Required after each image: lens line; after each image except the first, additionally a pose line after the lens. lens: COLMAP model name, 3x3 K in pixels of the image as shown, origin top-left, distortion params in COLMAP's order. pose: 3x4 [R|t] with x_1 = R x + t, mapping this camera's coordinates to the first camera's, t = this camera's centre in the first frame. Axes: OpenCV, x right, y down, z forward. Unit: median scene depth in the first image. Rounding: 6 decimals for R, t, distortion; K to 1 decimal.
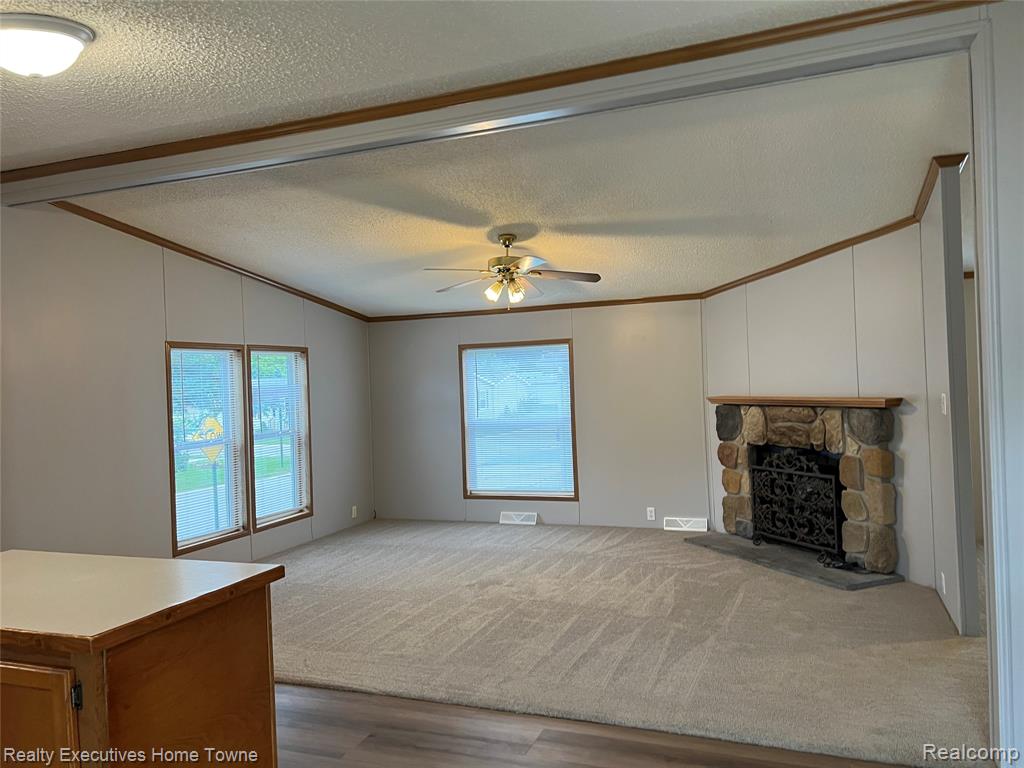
lens RADIAL K [[765.2, 0, 520.8], [0, 765.2, 383.9], [0, 0, 1]] dist [0.053444, -0.054543]
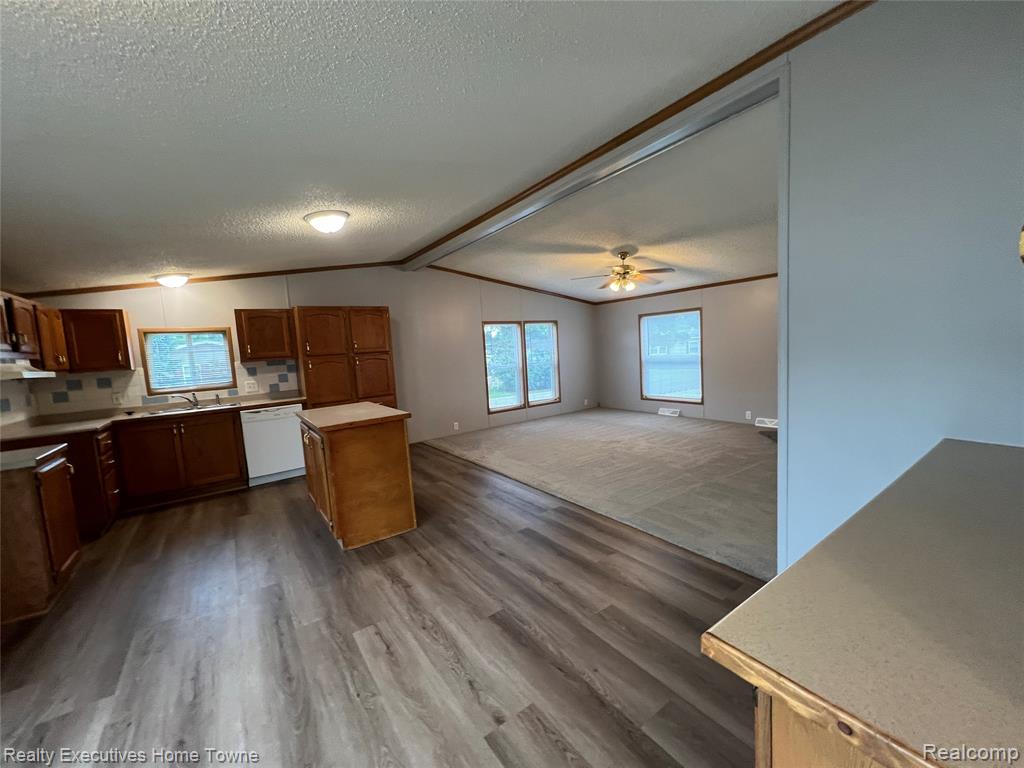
lens RADIAL K [[408.2, 0, 512.0], [0, 408.2, 384.0], [0, 0, 1]] dist [-0.001186, -0.000180]
pose [[0.832934, 0.039914, -0.551931, 0.251535], [0.023611, 0.993924, 0.107509, 0.001107], [0.552868, -0.102579, 0.826931, 0.028504]]
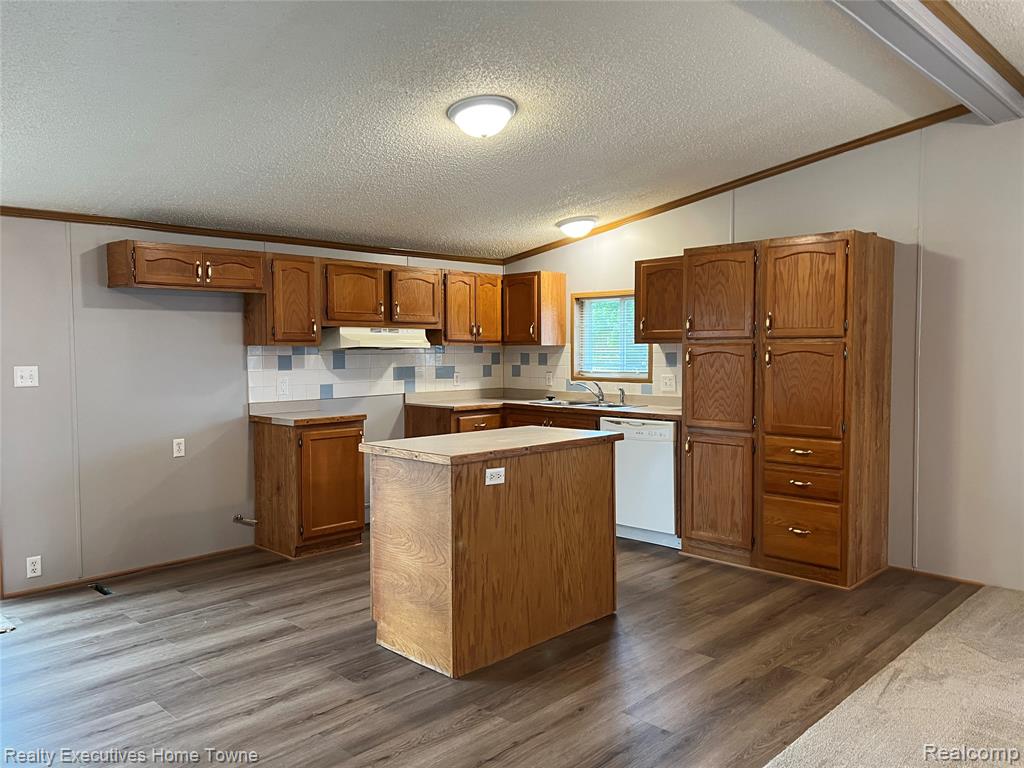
lens RADIAL K [[765.2, 0, 520.8], [0, 765.2, 383.9], [0, 0, 1]] dist [0.053444, -0.054543]
pose [[-0.390990, 0.084669, -0.916492, 0.304127], [0.012166, 0.996148, 0.086837, -0.002109], [0.920314, 0.022803, -0.390514, 0.575138]]
